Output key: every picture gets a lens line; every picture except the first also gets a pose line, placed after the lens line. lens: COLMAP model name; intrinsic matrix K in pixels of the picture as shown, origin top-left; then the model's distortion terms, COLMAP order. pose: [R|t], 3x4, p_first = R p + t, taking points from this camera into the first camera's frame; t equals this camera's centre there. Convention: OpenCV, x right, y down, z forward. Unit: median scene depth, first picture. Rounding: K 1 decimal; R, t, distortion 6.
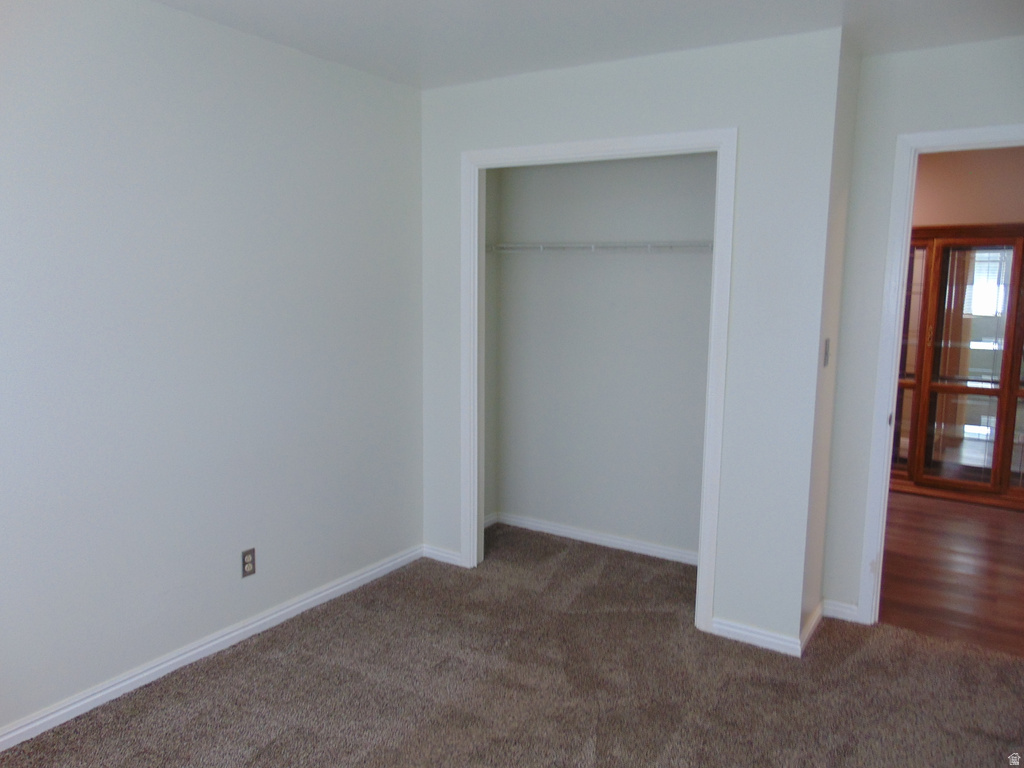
lens RADIAL K [[765.3, 0, 511.0], [0, 765.3, 385.5], [0, 0, 1]] dist [0.001560, 0.004466]
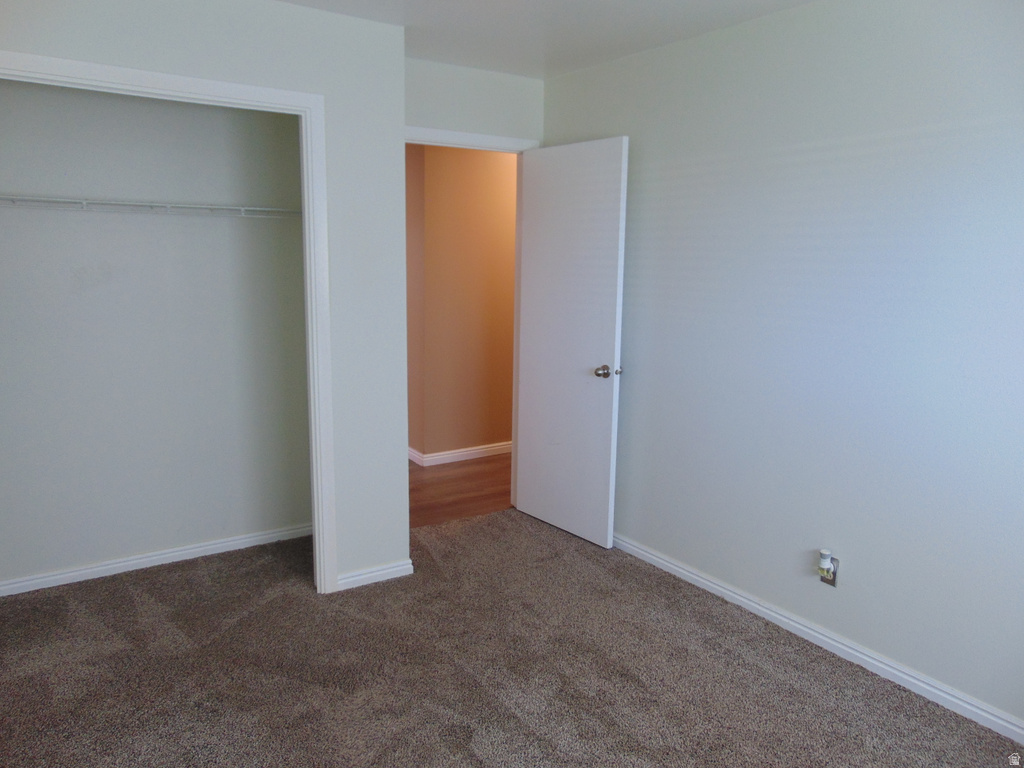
lens RADIAL K [[765.3, 0, 511.1], [0, 765.3, 382.7], [0, 0, 1]] dist [0.001560, 0.004466]
pose [[0.380749, -0.159011, 0.910904, -0.555908], [0.115580, 0.985562, 0.123732, -0.056541], [-0.917426, 0.058171, 0.393631, 0.366360]]
